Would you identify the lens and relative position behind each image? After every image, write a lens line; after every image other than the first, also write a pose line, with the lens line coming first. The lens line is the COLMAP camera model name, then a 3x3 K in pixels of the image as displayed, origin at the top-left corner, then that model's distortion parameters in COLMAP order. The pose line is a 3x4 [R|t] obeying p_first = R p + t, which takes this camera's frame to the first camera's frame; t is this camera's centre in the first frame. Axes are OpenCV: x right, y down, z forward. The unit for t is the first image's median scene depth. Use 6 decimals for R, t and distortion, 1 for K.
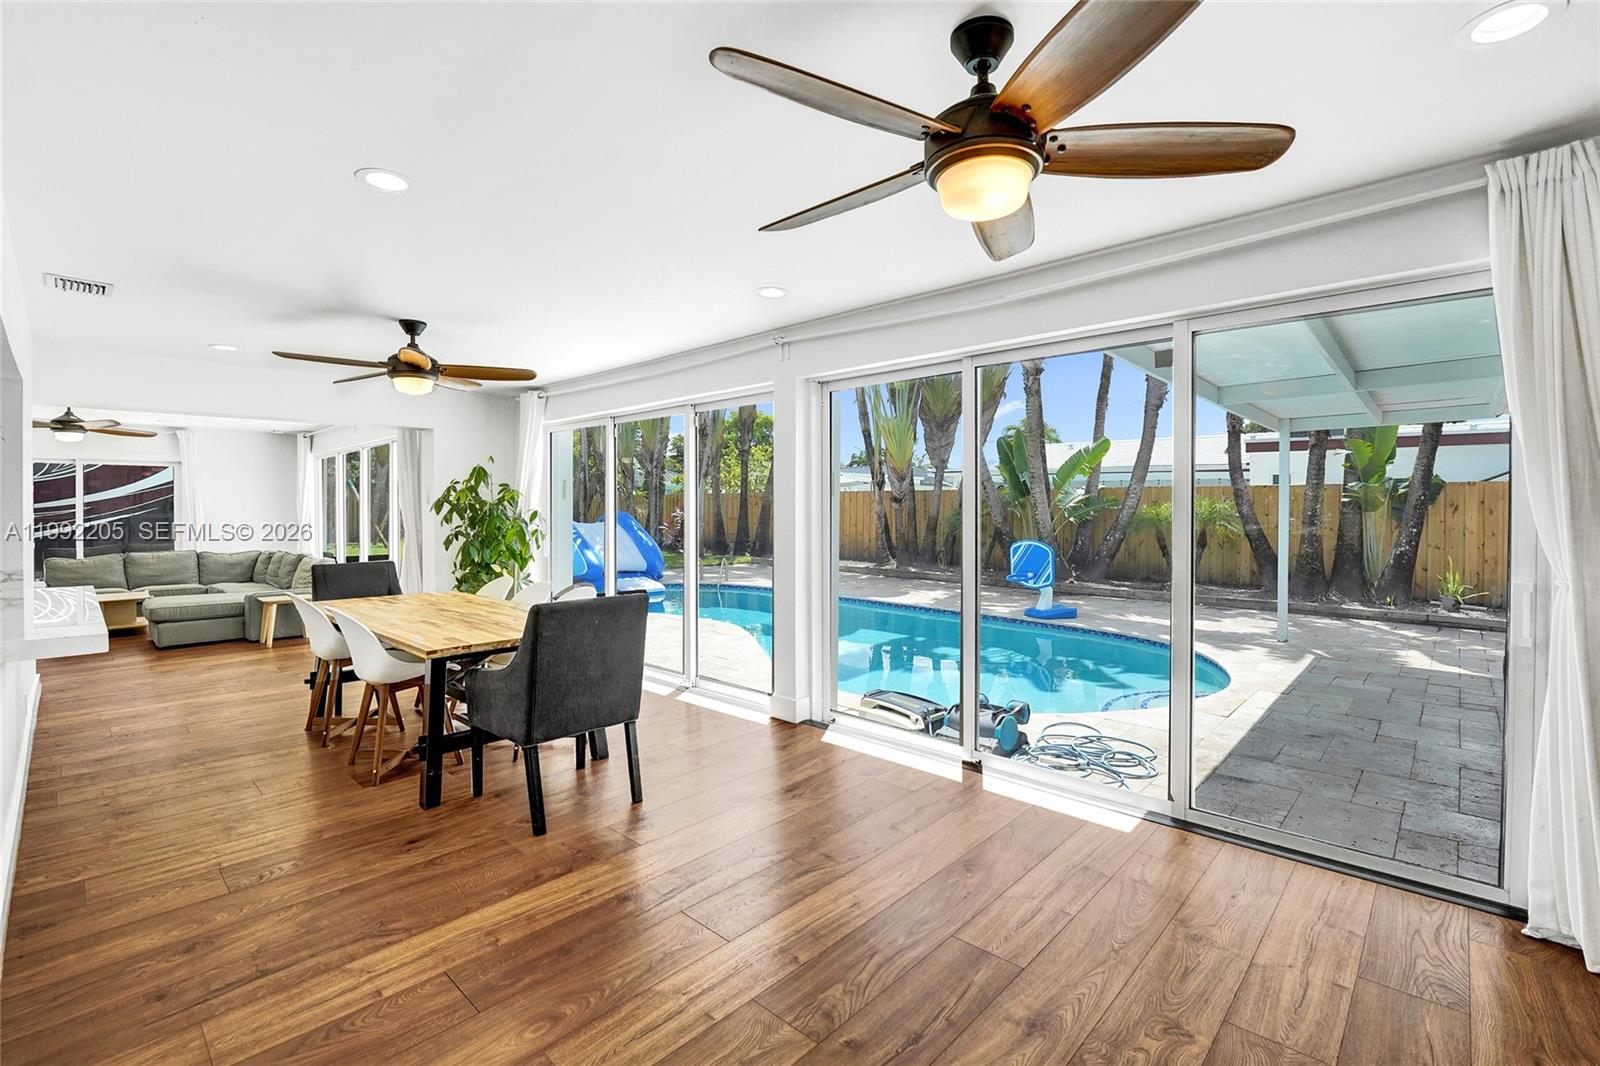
lens RADIAL K [[689.2, 0, 826.1], [0, 689.2, 511.6], [0, 0, 1]] dist [-0.030338, 0.002820]
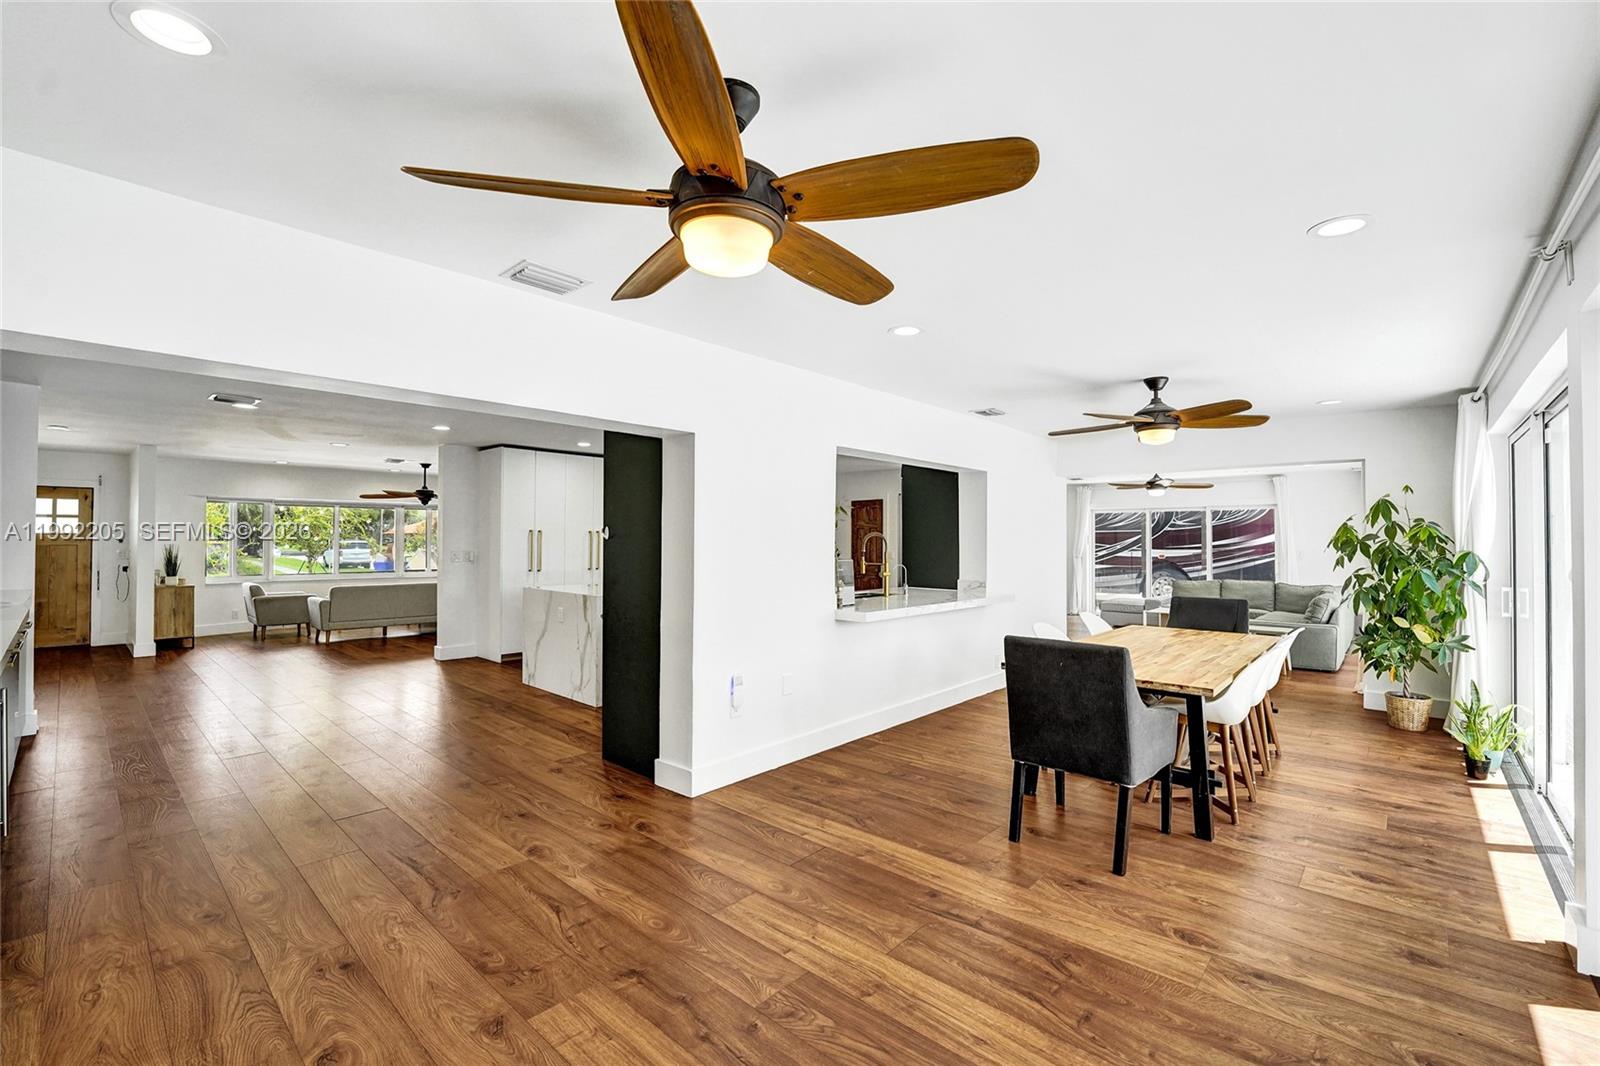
lens RADIAL K [[689.2, 0, 810.9], [0, 689.2, 528.3], [0, 0, 1]] dist [-0.030338, 0.002820]
pose [[0.022444, -0.015395, -0.999630, 0.851675], [-0.013752, 0.999782, -0.015706, -0.023655], [0.999654, 0.014099, 0.022227, 0.761044]]
